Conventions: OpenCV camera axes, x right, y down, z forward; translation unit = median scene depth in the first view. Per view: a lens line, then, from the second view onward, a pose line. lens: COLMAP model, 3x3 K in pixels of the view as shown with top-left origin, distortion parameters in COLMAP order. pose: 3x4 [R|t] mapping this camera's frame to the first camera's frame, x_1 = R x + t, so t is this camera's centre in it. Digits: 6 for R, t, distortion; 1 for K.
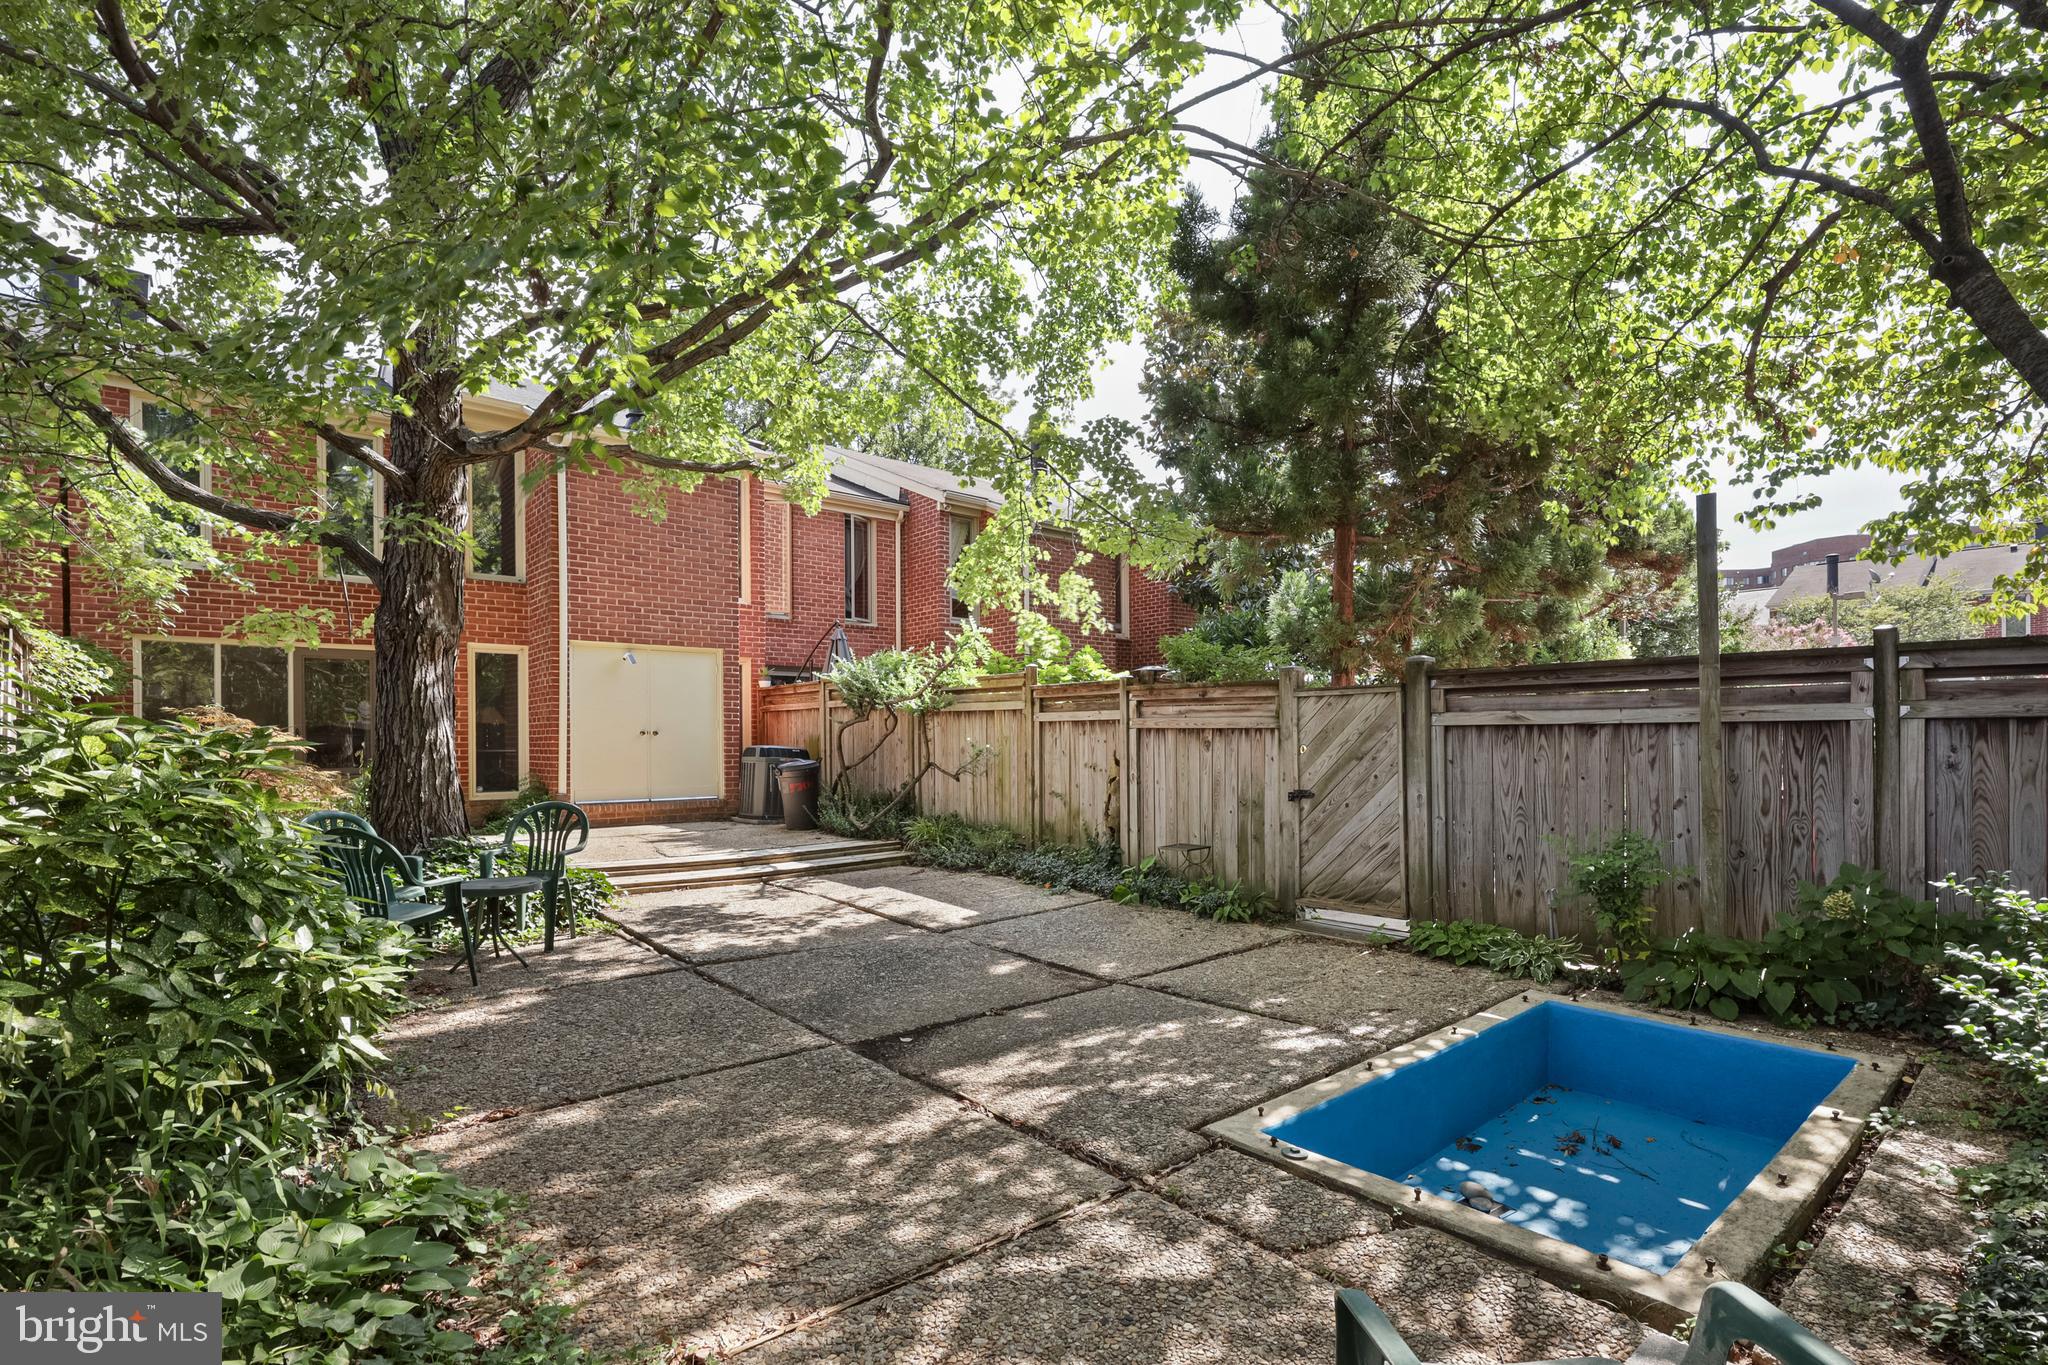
lens RADIAL K [[949.7, 0, 1048.6], [0, 949.7, 723.6], [0, 0, 1]] dist [0.000817, -0.000855]
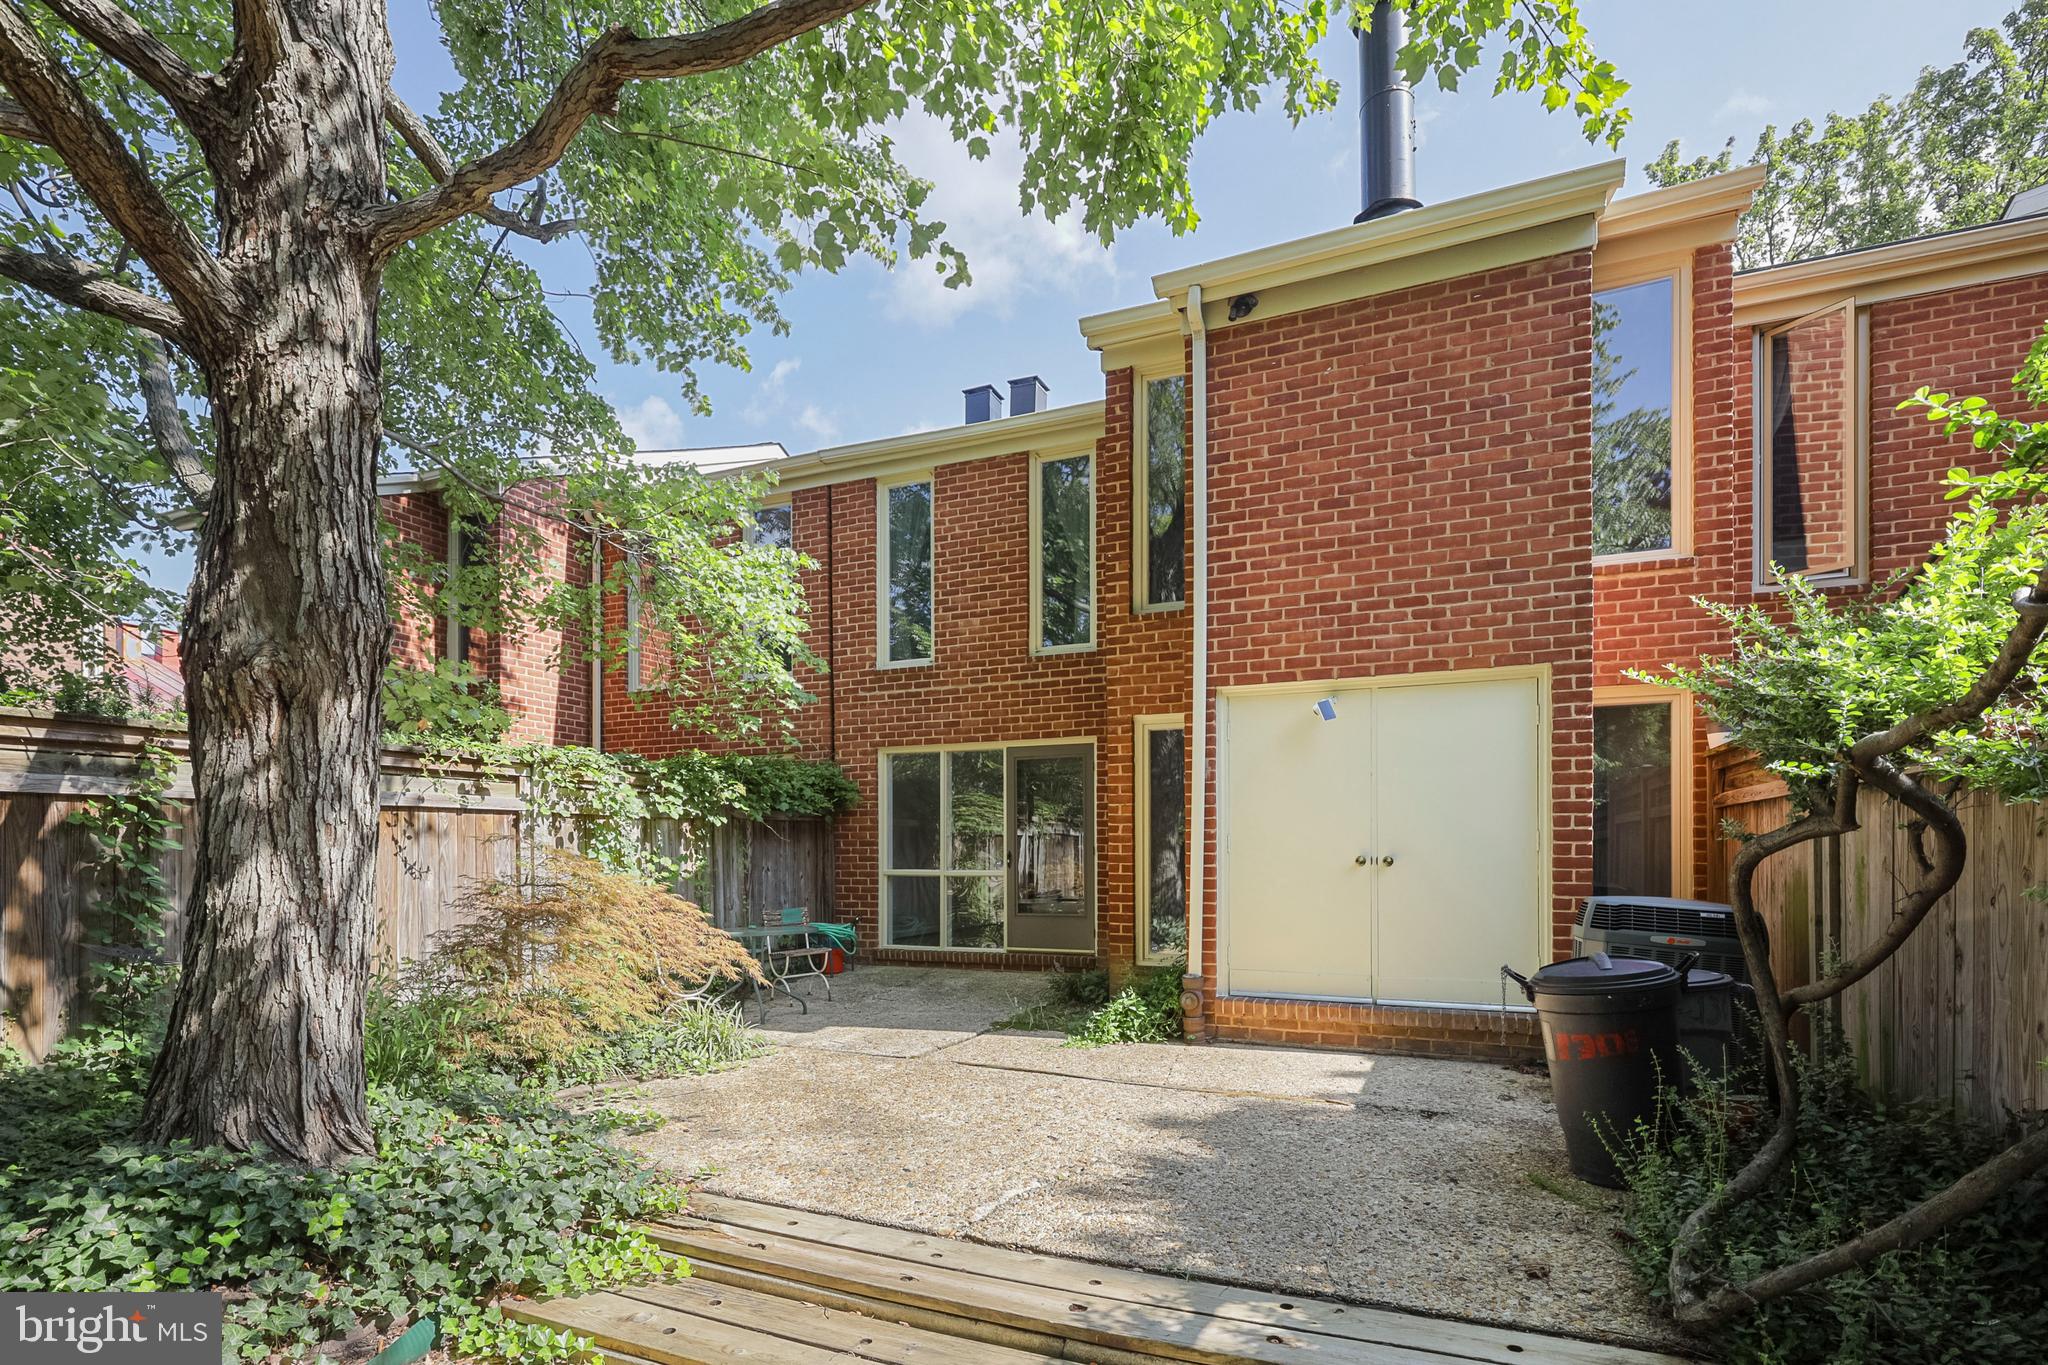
lens RADIAL K [[990.3, 0, 1018.9], [0, 990.3, 853.7], [0, 0, 1]] dist [0.003438, -0.000055]
pose [[0.423727, 0.007149, -0.905762, -0.052762], [0.016273, 0.999747, 0.015504, -0.005620], [0.905644, -0.021309, 0.423504, 0.775242]]
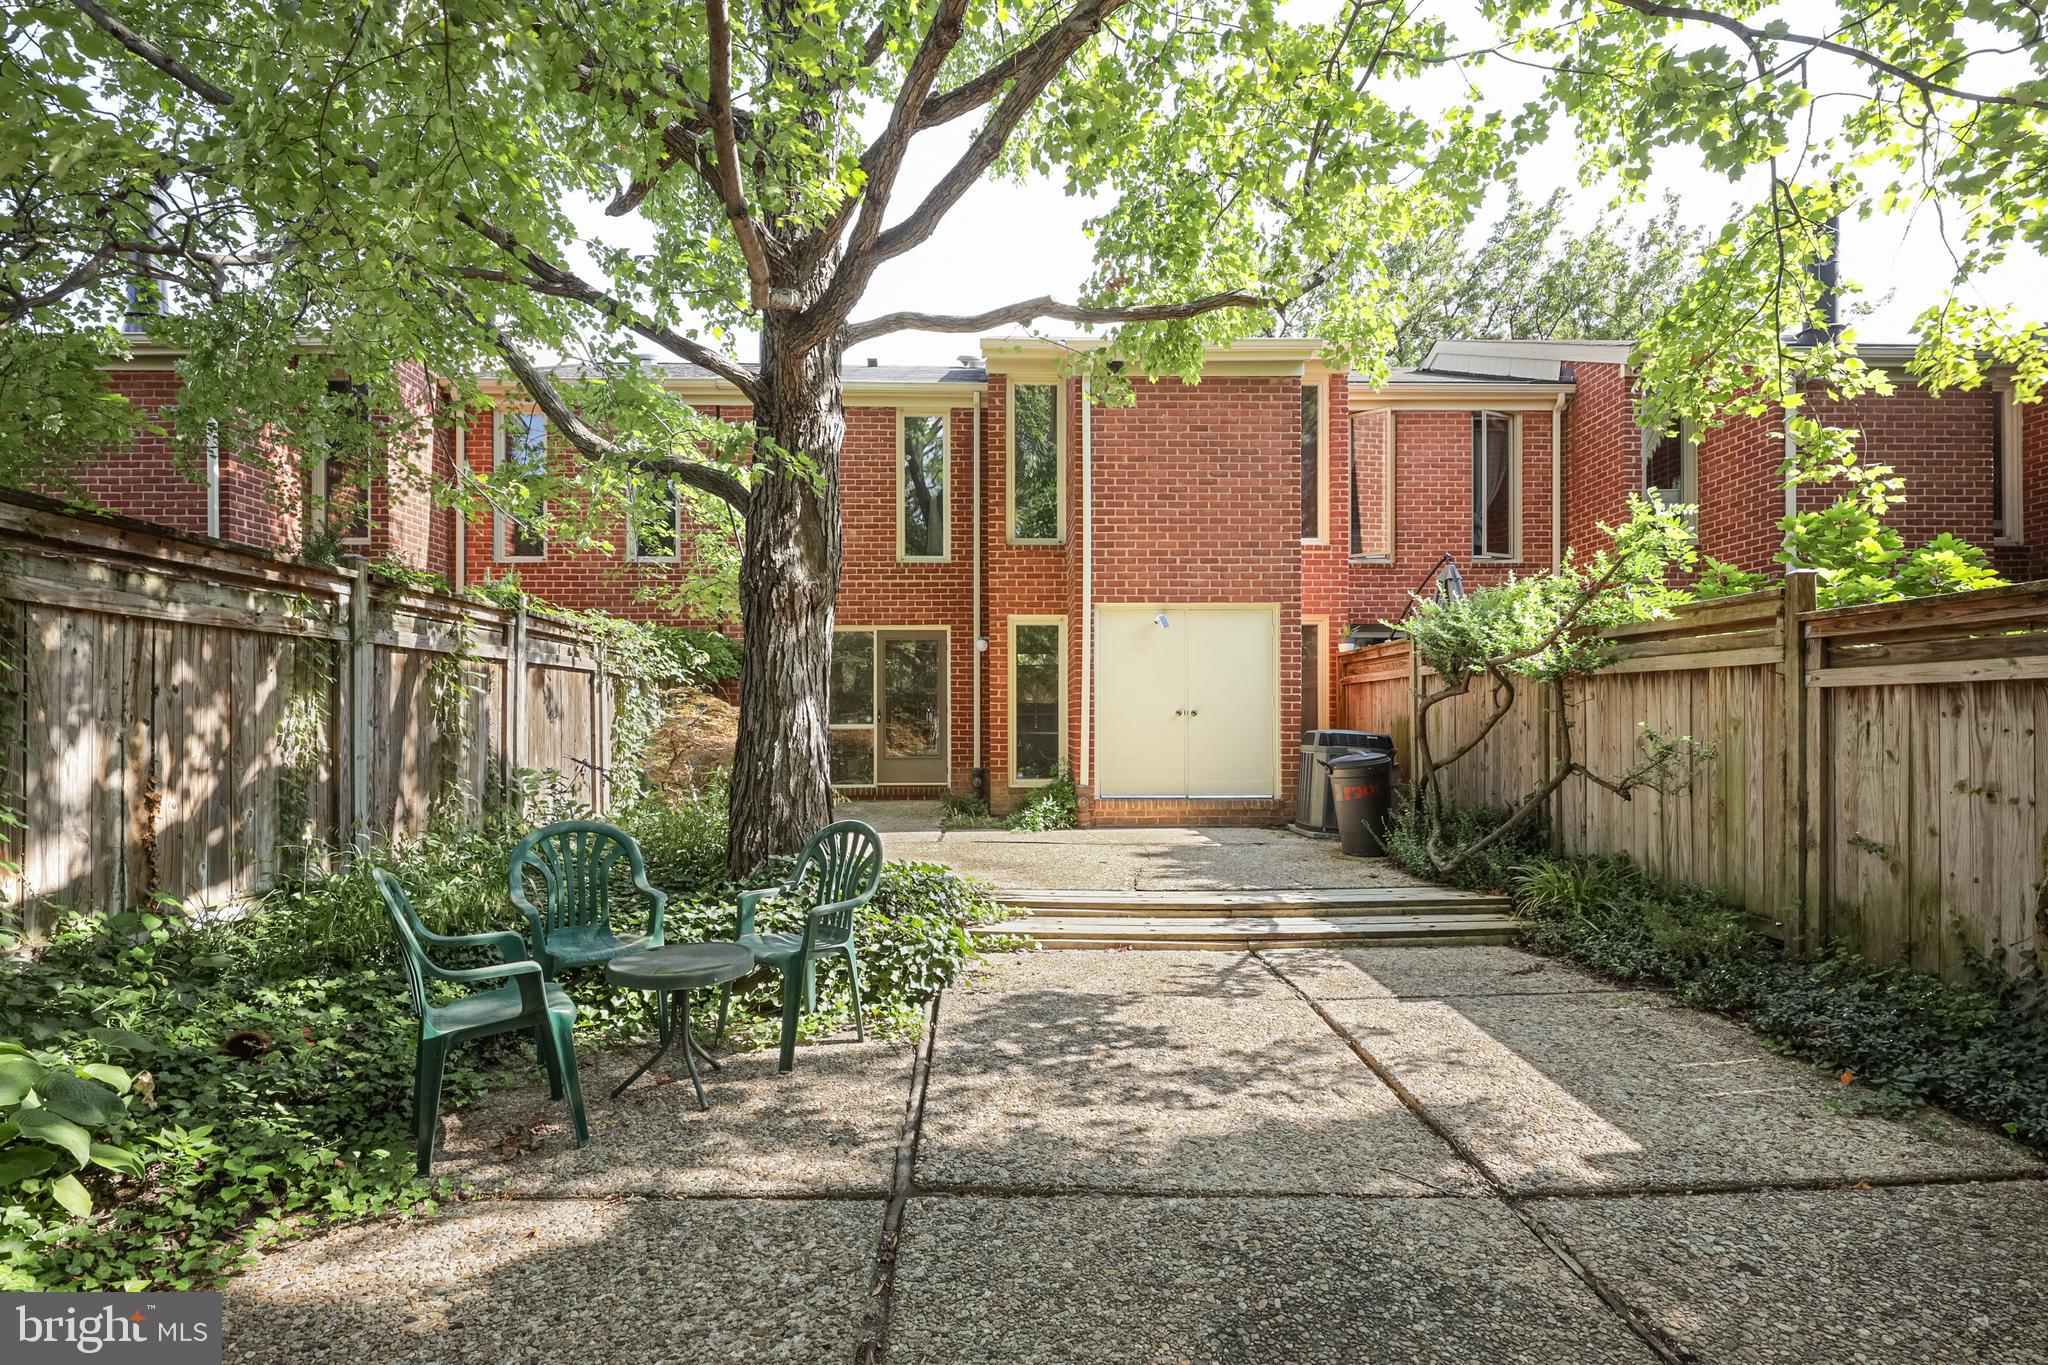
lens RADIAL K [[954.8, 0, 1029.0], [0, 954.8, 724.2], [0, 0, 1]] dist [0.001553, -0.000356]
pose [[0.767574, 0.005455, -0.640938, -0.007317], [0.008951, 0.999775, 0.019228, 0.003223], [0.640898, -0.020496, 0.767352, 0.365367]]
